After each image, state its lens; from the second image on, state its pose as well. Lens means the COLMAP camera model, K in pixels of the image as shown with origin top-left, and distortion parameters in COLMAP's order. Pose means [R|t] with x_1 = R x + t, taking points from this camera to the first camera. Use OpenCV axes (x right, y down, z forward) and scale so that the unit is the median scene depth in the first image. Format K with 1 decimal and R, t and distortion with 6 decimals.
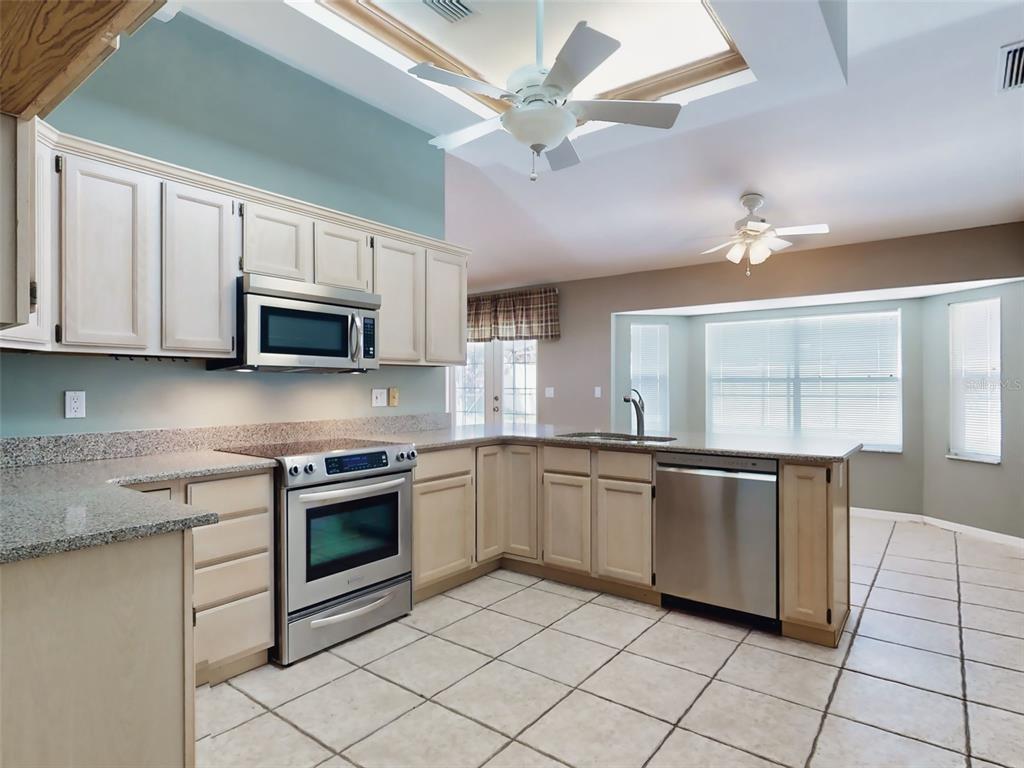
lens RADIAL K [[569.0, 0, 511.5], [0, 569.0, 386.6], [0, 0, 1]] dist [0.002343, -0.000014]
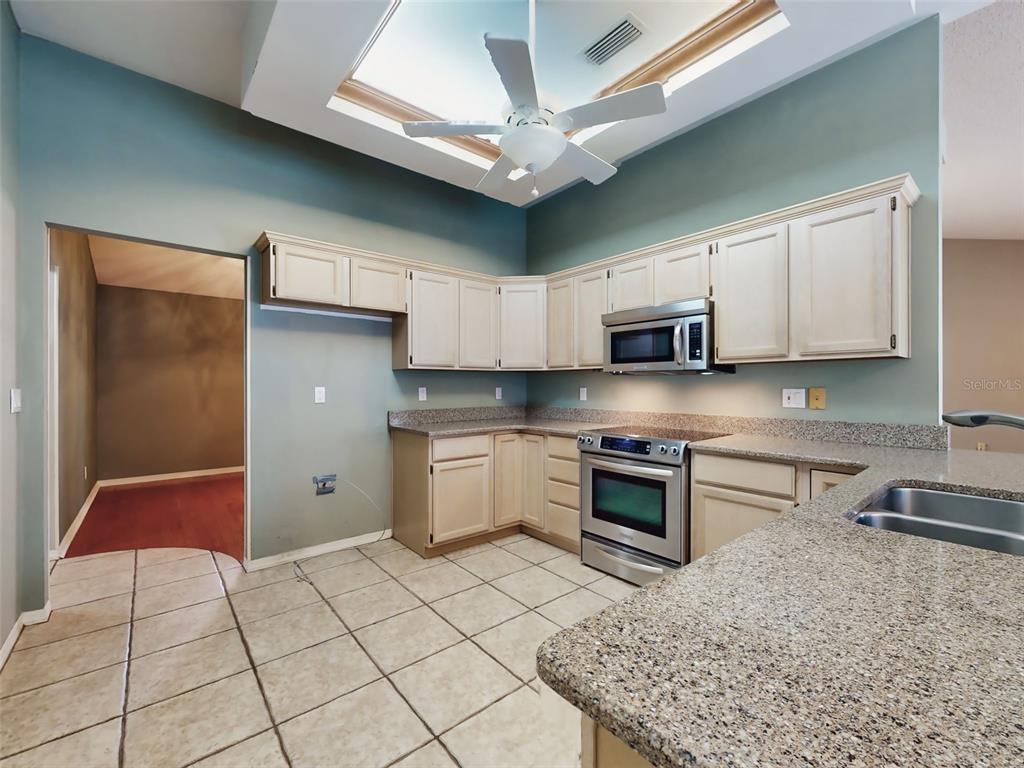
lens RADIAL K [[432.0, 0, 512.0], [0, 432.0, 384.0], [0, 0, 1]] dist [0.002821, -0.000244]
pose [[-0.216832, -0.001613, -0.976207, 0.534624], [0.000210, 0.999999, -0.001699, -0.001962], [0.976209, -0.000574, -0.216832, 0.701971]]
